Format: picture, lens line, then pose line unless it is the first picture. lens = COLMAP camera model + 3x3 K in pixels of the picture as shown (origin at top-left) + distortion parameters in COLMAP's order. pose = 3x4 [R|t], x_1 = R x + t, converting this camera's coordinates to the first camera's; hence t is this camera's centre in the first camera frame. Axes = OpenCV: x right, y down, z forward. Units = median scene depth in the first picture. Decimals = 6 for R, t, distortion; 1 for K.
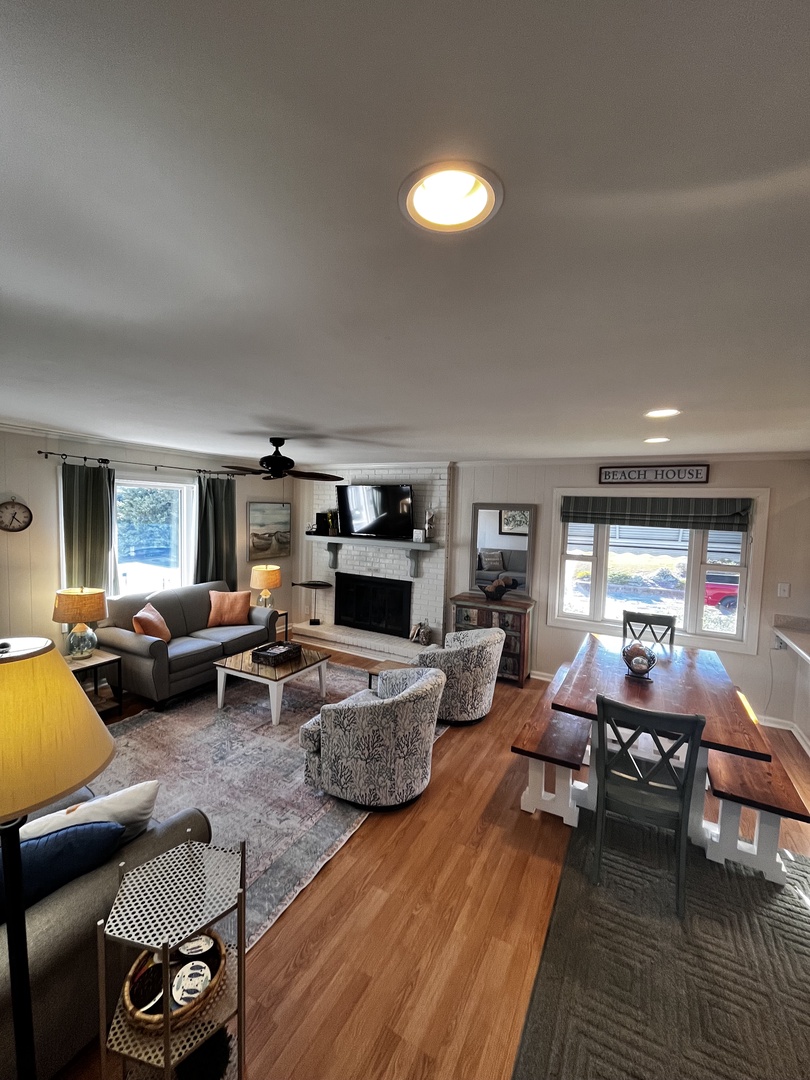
lens RADIAL K [[438.1, 0, 403.9], [0, 438.1, 536.9], [0, 0, 1]] dist [0.000504, 0.000030]
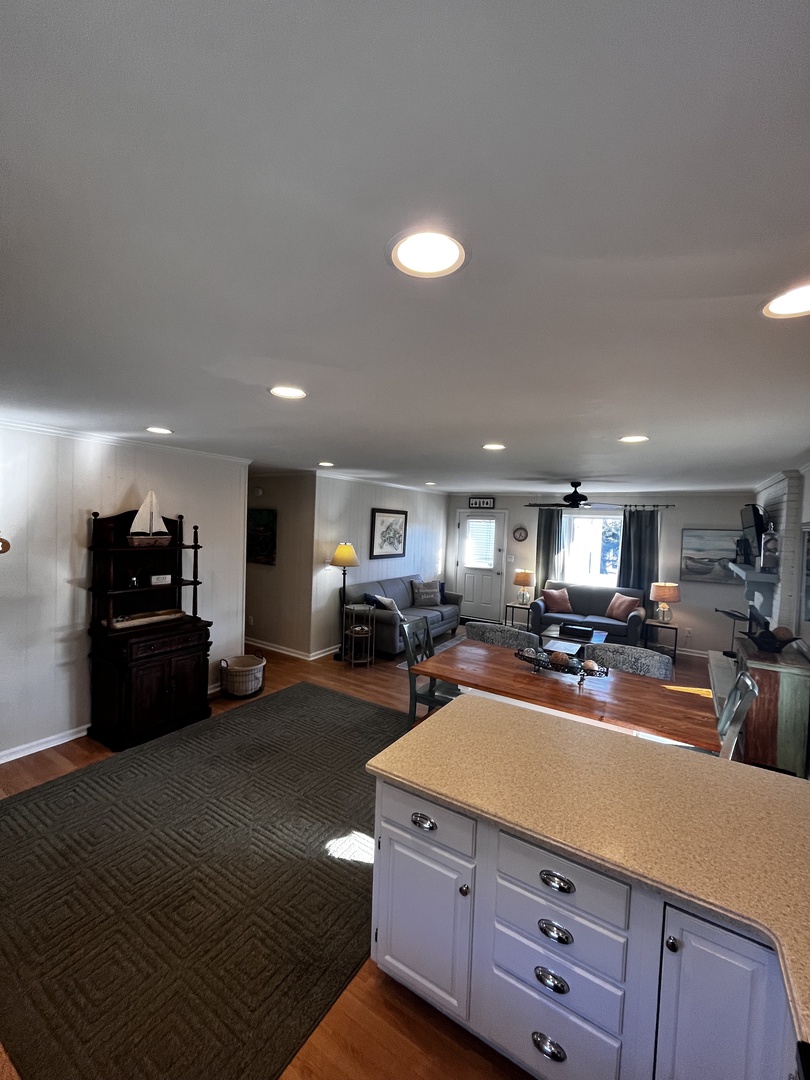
lens RADIAL K [[438.1, 0, 402.9], [0, 438.1, 540.7], [0, 0, 1]] dist [0.000504, 0.000030]
pose [[-0.063869, 0.006600, -0.997936, 0.943892], [-0.099736, 0.994930, 0.012963, 0.010557], [0.992962, 0.100358, -0.062887, 0.403017]]
